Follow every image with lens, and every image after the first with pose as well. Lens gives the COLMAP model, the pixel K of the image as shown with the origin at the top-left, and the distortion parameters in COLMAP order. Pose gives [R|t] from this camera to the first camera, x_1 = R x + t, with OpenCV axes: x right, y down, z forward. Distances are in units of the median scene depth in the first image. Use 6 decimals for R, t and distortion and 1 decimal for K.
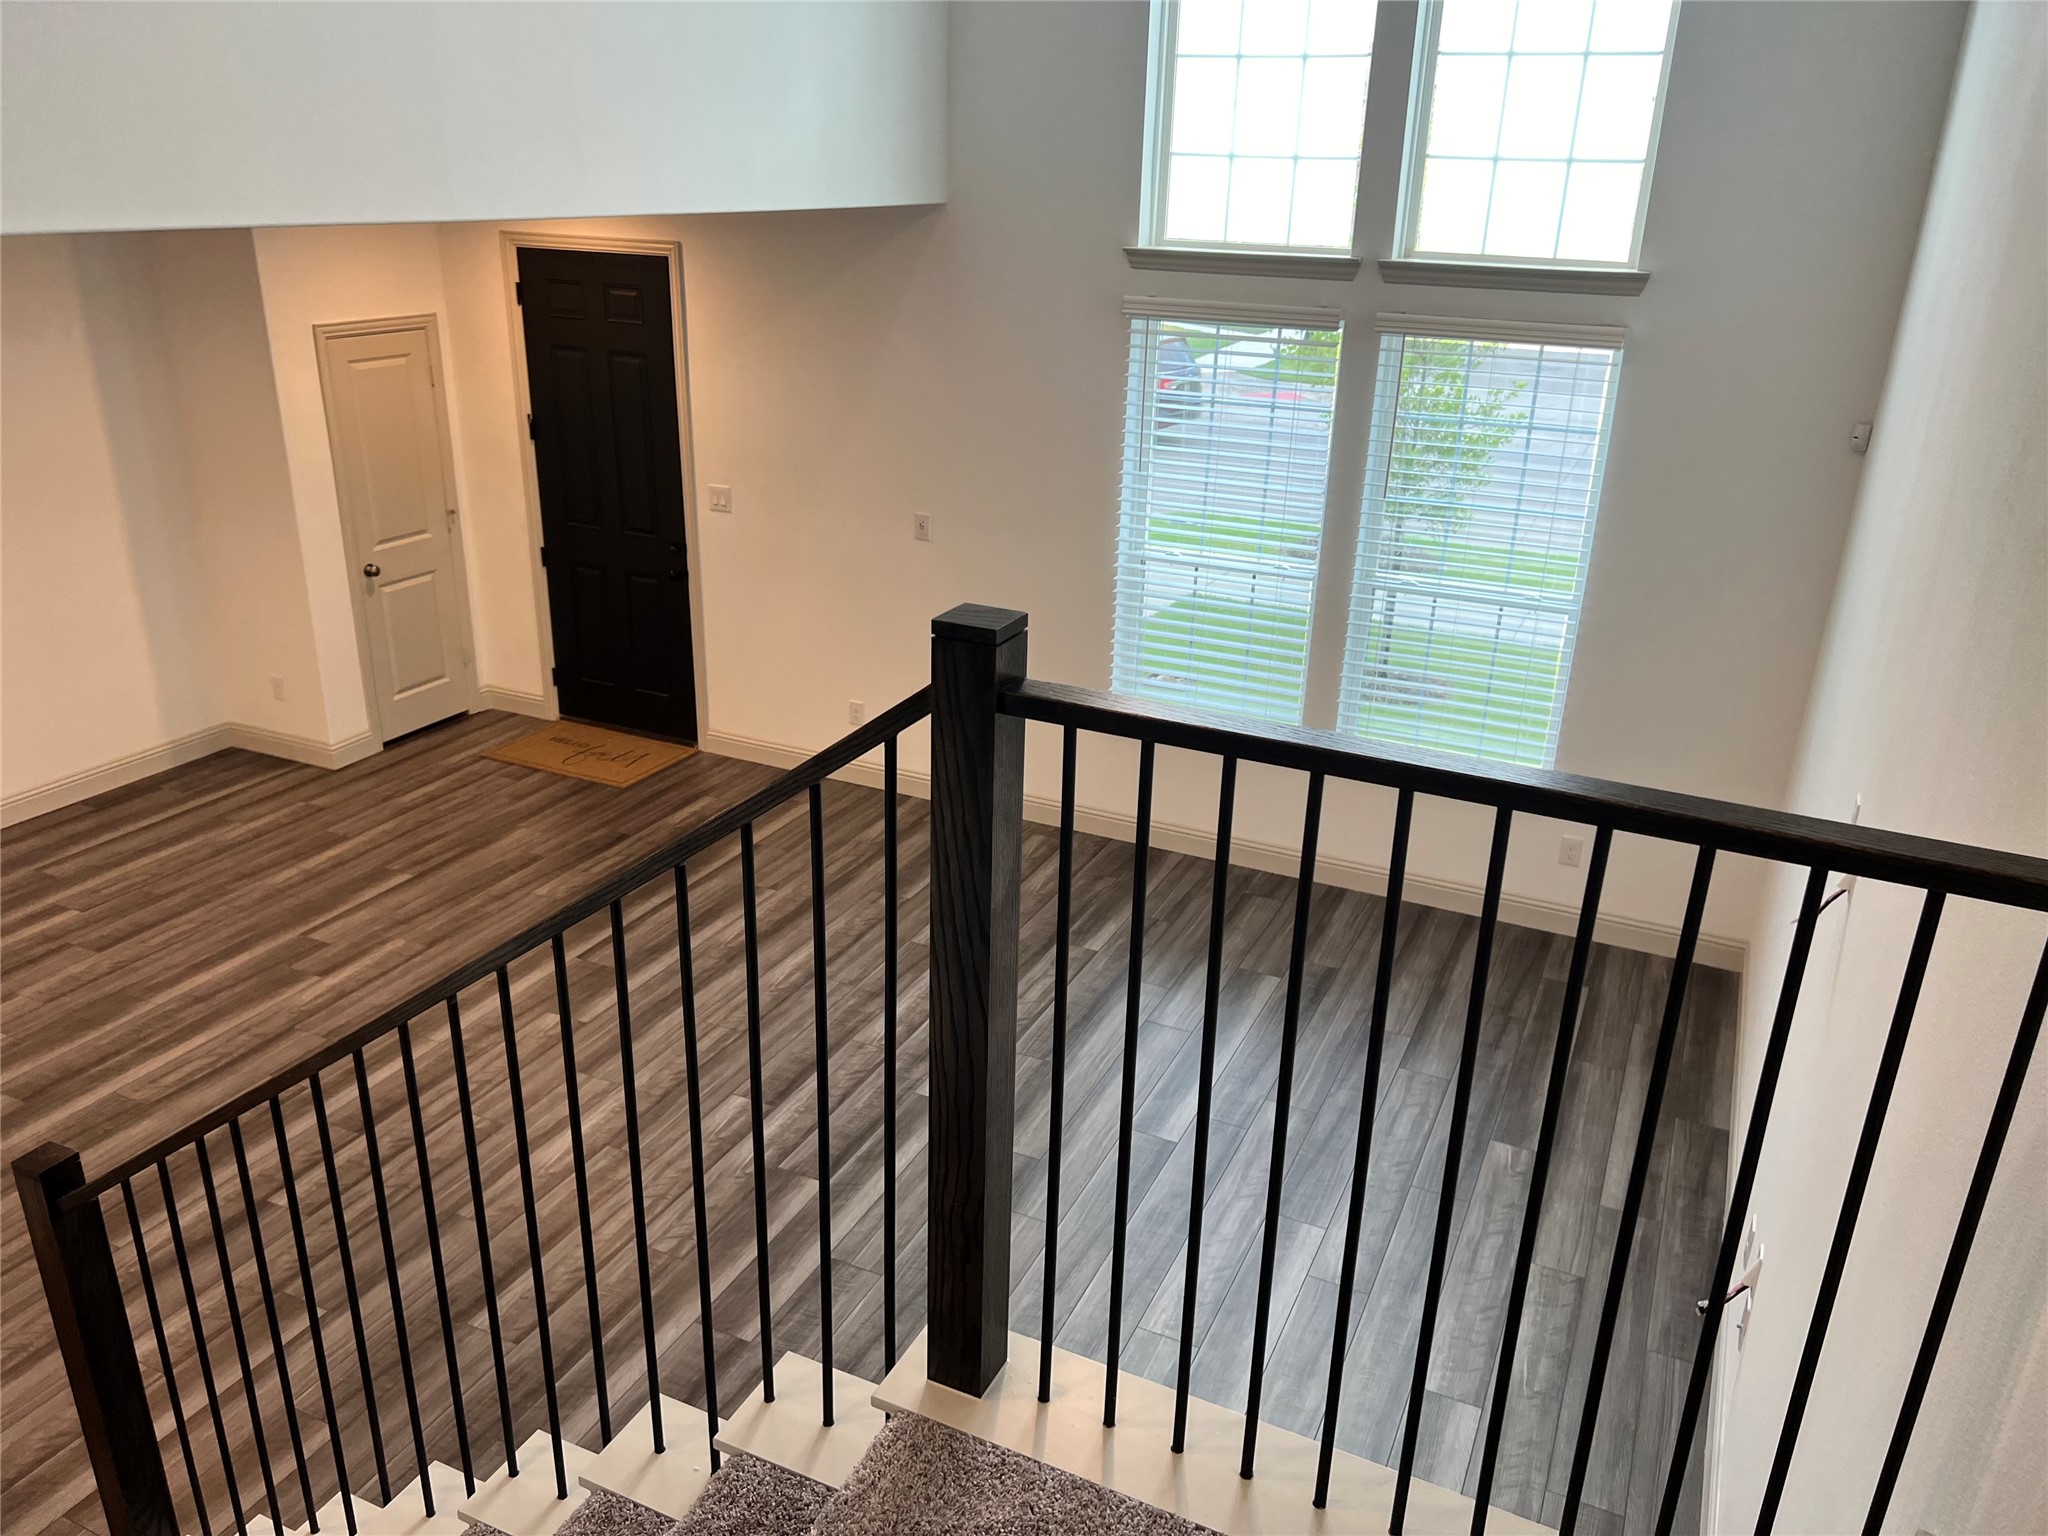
lens RADIAL K [[1555.8, 0, 1024.0], [0, 1555.8, 768.0], [0, 0, 1]] dist [0.061944, -0.059698]
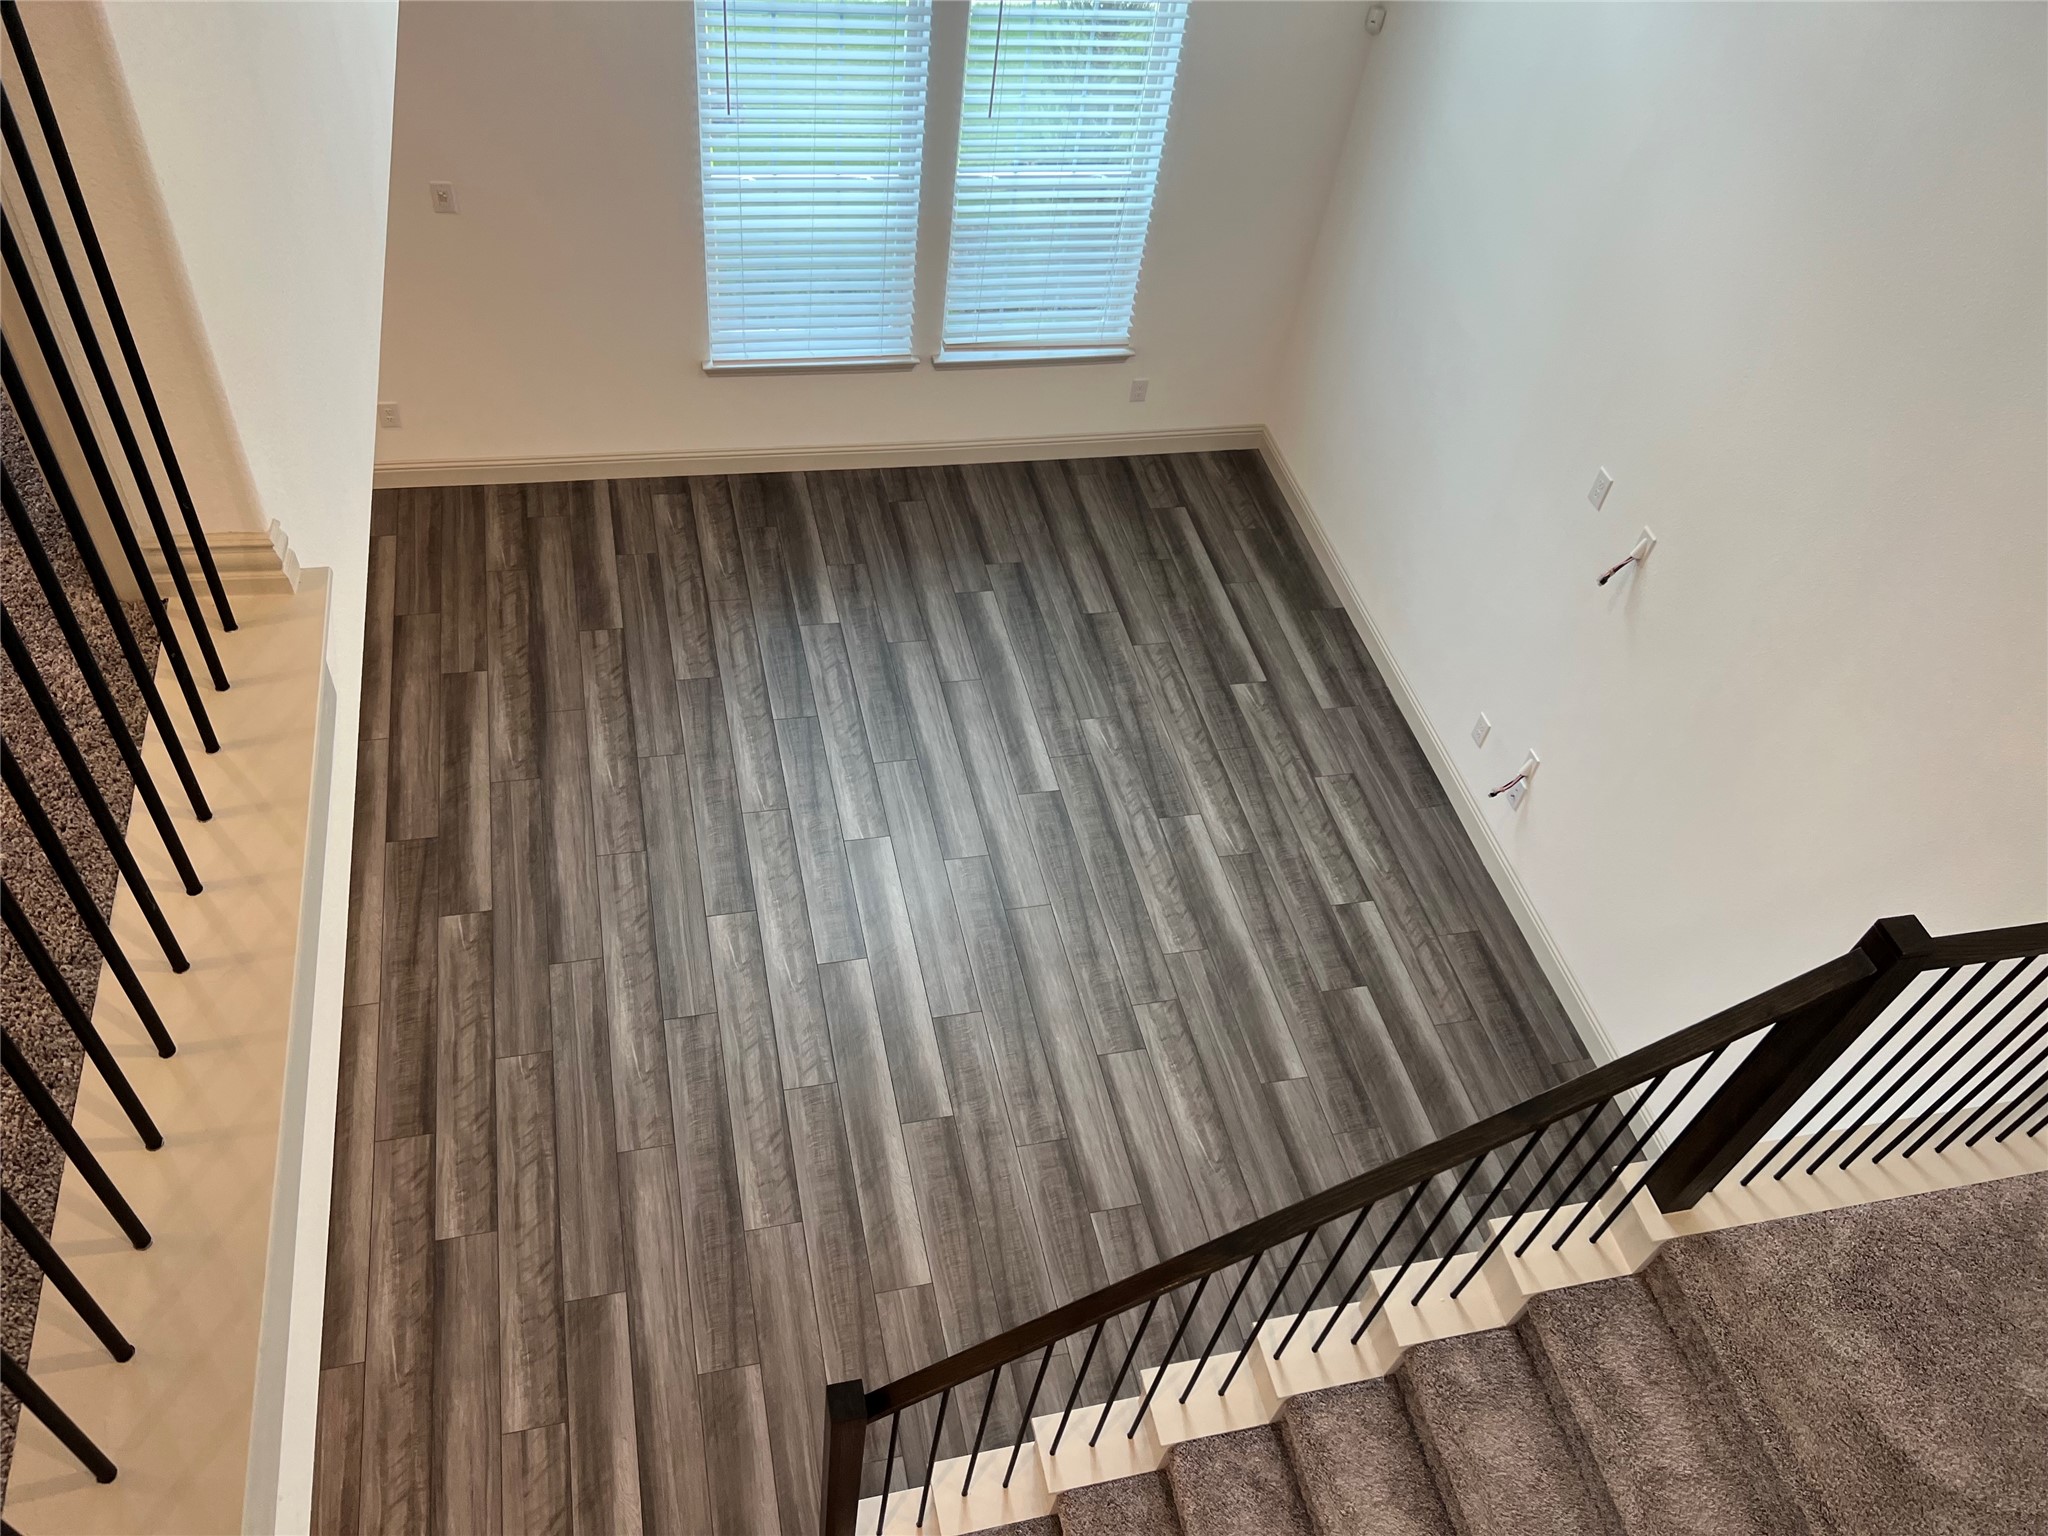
lens RADIAL K [[1547.8, 0, 1027.3], [0, 1547.8, 795.8], [0, 0, 1]] dist [0.177424, -0.406003]
pose [[0.785928, -0.417546, 0.456039, -0.401602], [0.133912, 0.834987, 0.533728, -0.351802], [-0.603643, -0.358403, 0.712154, 0.110632]]
